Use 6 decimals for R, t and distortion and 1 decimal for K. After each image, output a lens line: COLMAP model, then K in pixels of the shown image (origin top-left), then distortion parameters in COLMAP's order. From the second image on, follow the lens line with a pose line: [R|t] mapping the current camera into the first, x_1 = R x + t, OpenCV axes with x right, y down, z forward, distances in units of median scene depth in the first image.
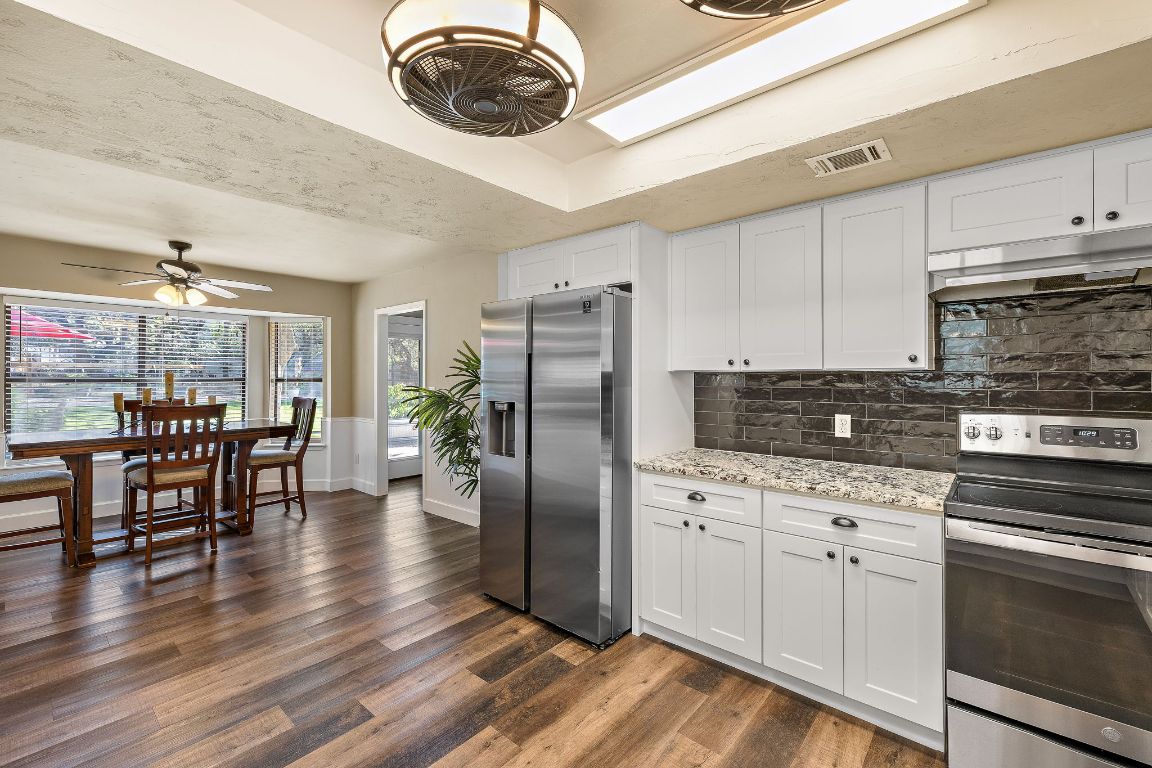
lens RADIAL K [[482.8, 0, 582.9], [0, 482.8, 374.4], [0, 0, 1]] dist [0.001667, 0.000150]
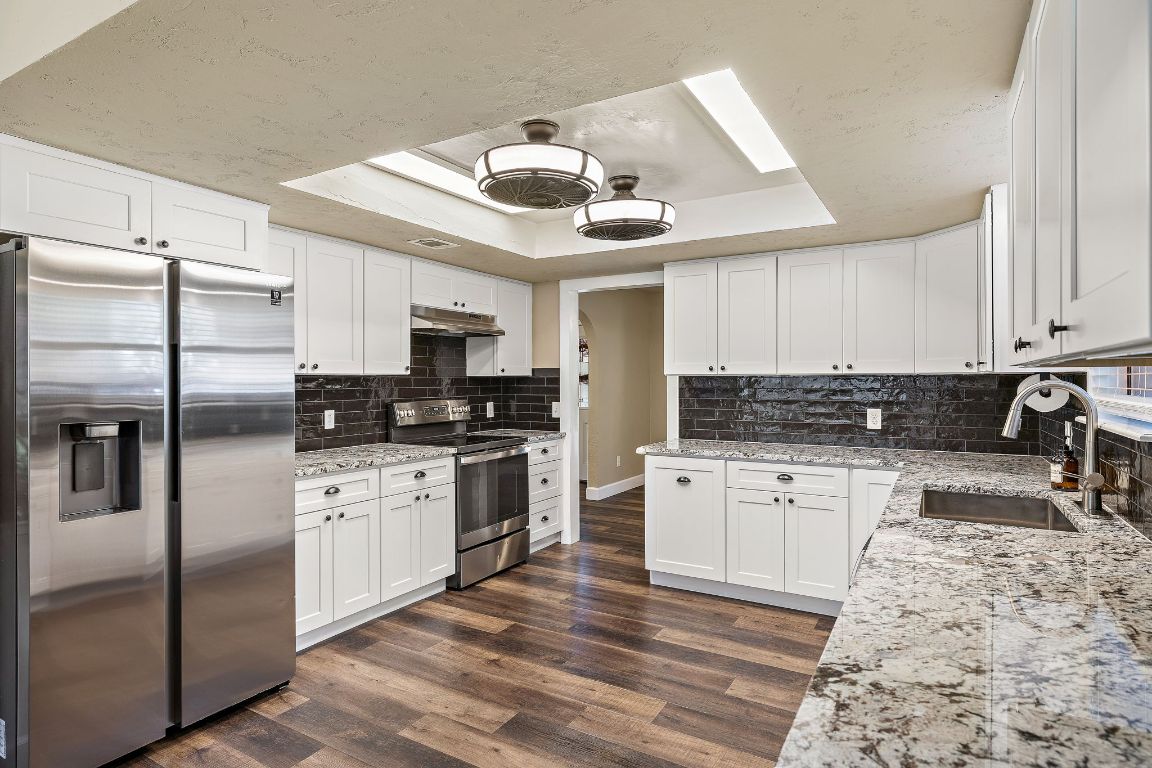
lens RADIAL K [[620.1, 0, 576.6], [0, 620.1, 384.3], [0, 0, 1]] dist [-0.002265, -0.000341]
pose [[-0.170355, -0.005948, 0.985365, -0.681963], [-0.005488, 0.999972, 0.005087, 0.002729], [-0.985368, -0.004541, -0.170383, 0.390870]]
